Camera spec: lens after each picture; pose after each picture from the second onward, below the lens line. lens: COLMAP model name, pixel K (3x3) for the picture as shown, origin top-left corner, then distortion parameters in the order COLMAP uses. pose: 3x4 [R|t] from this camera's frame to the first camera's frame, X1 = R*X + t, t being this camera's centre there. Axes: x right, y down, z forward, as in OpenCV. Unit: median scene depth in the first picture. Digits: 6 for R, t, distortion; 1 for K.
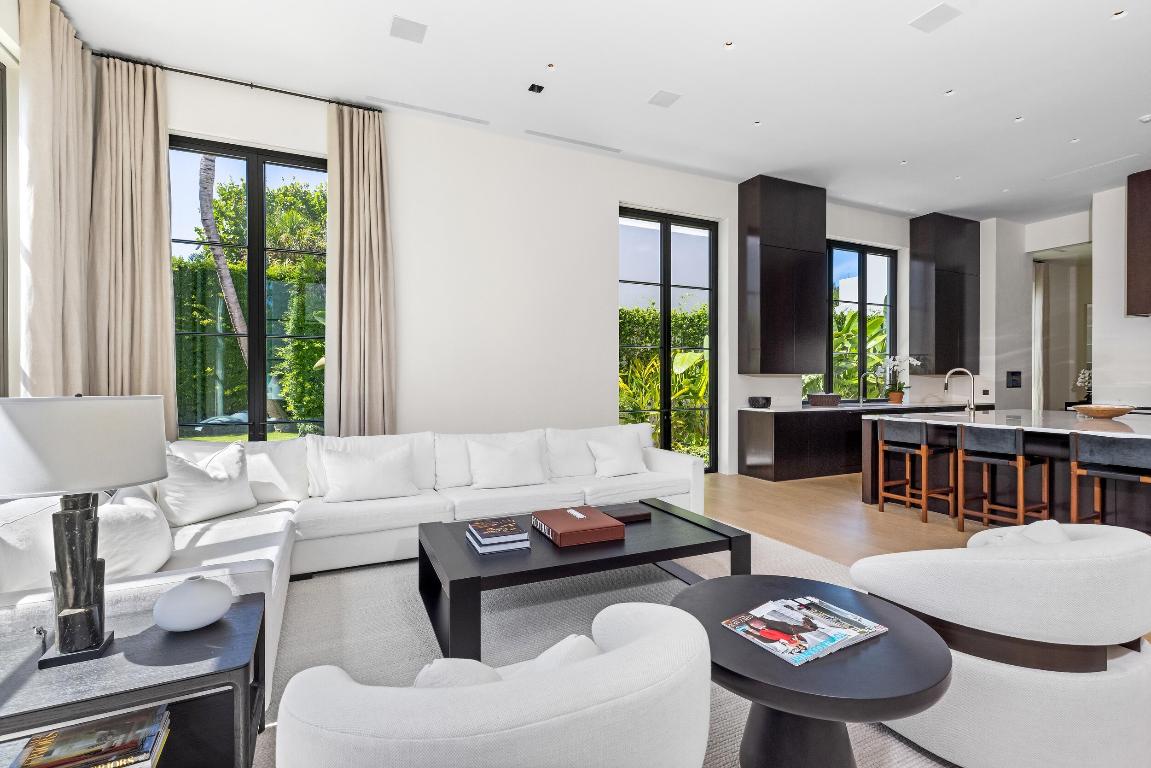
lens RADIAL K [[526.8, 0, 573.0], [0, 526.8, 375.8], [0, 0, 1]] dist [0.007367, 0.000039]
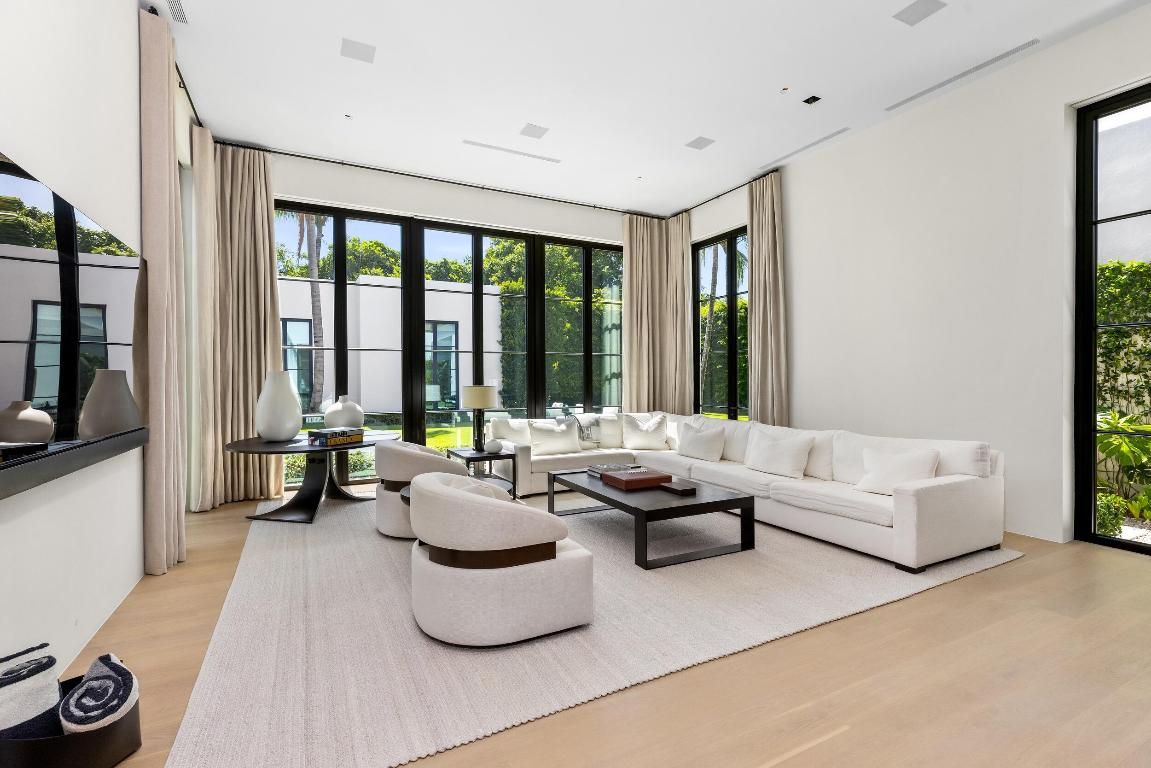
lens RADIAL K [[523.1, 0, 576.7], [0, 523.1, 378.0], [0, 0, 1]] dist [0.000291, -0.000076]
pose [[0.041169, -0.003180, -0.999147, 0.620063], [0.008056, 0.999963, -0.002850, 0.002038], [0.999120, -0.007932, 0.041193, 0.323871]]
